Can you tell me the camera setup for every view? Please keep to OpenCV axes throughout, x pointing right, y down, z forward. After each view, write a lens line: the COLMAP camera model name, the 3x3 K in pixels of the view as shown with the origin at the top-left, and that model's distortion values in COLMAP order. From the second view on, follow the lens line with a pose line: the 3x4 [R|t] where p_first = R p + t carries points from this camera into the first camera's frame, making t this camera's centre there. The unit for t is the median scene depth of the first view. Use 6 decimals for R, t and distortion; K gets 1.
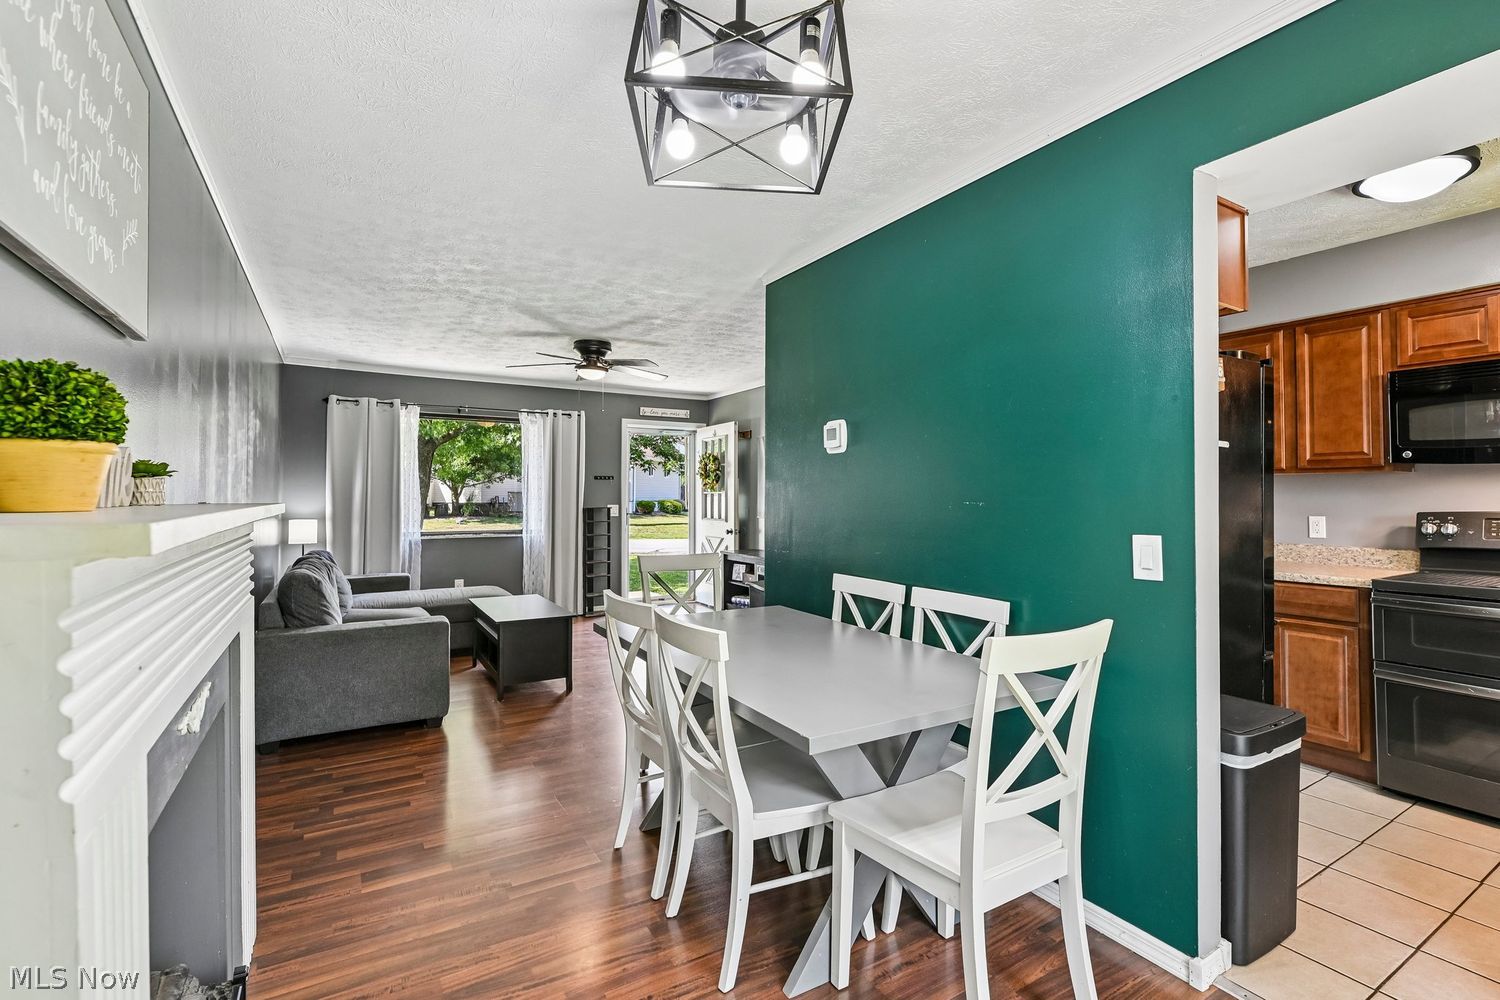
lens RADIAL K [[681.8, 0, 752.7], [0, 681.8, 494.9], [0, 0, 1]] dist [0.001041, -0.001818]
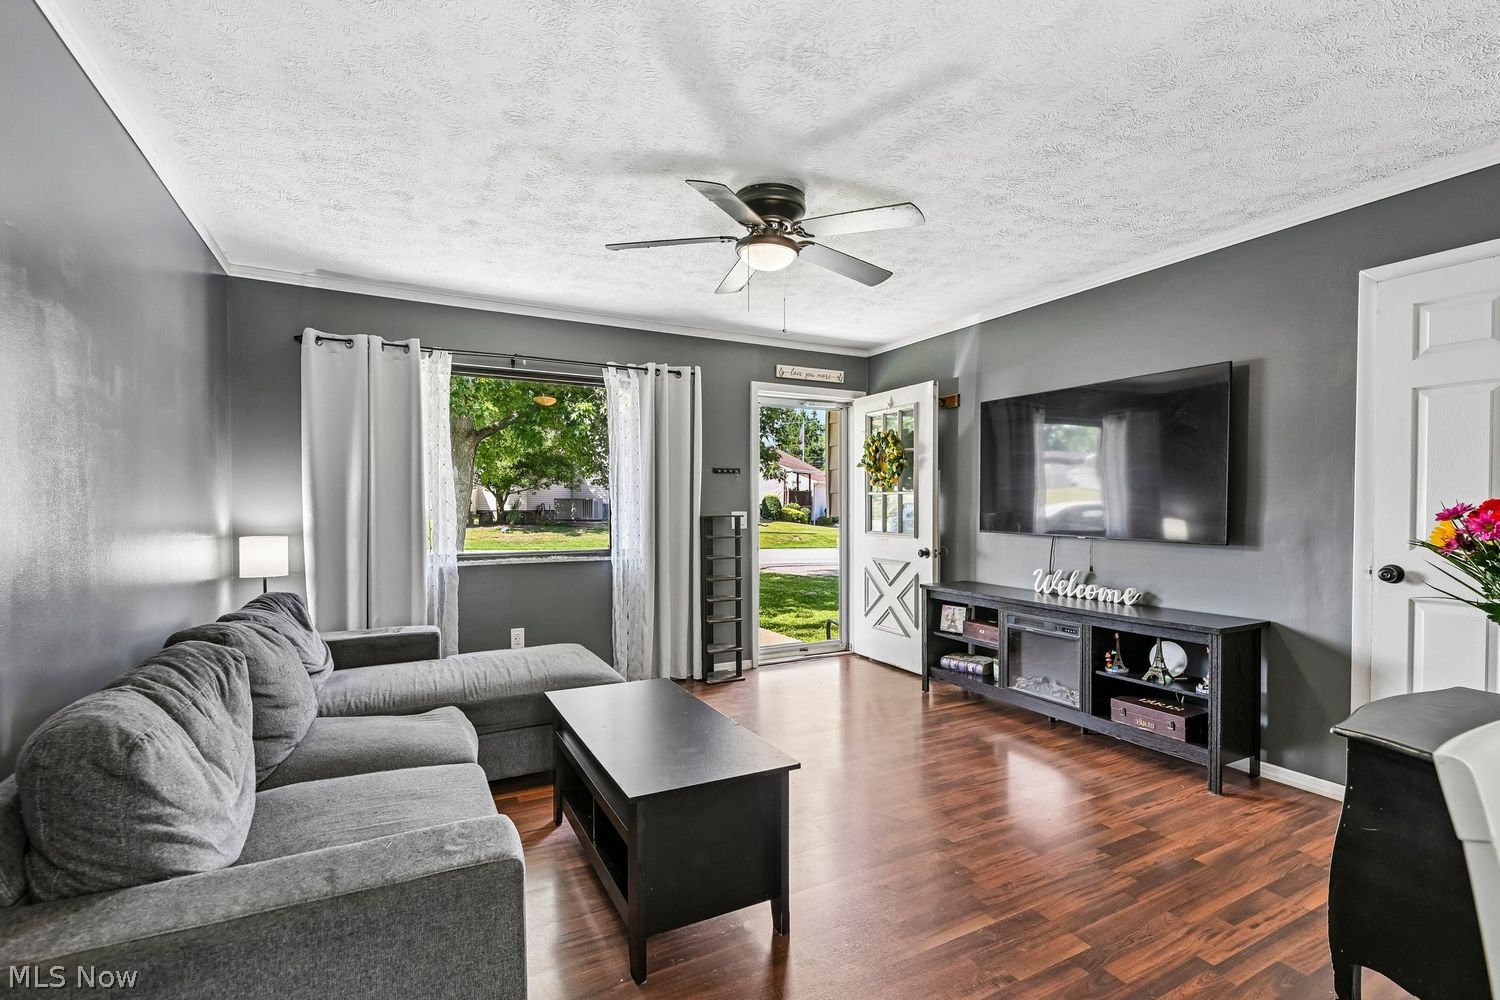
lens RADIAL K [[681.8, 0, 750.2], [0, 681.8, 531.3], [0, 0, 1]] dist [0.001041, -0.001818]
pose [[0.998315, -0.000160, -0.058022, -0.165195], [0.002626, 0.999096, 0.042425, 0.005840], [0.057963, -0.042506, 0.997413, 0.356132]]
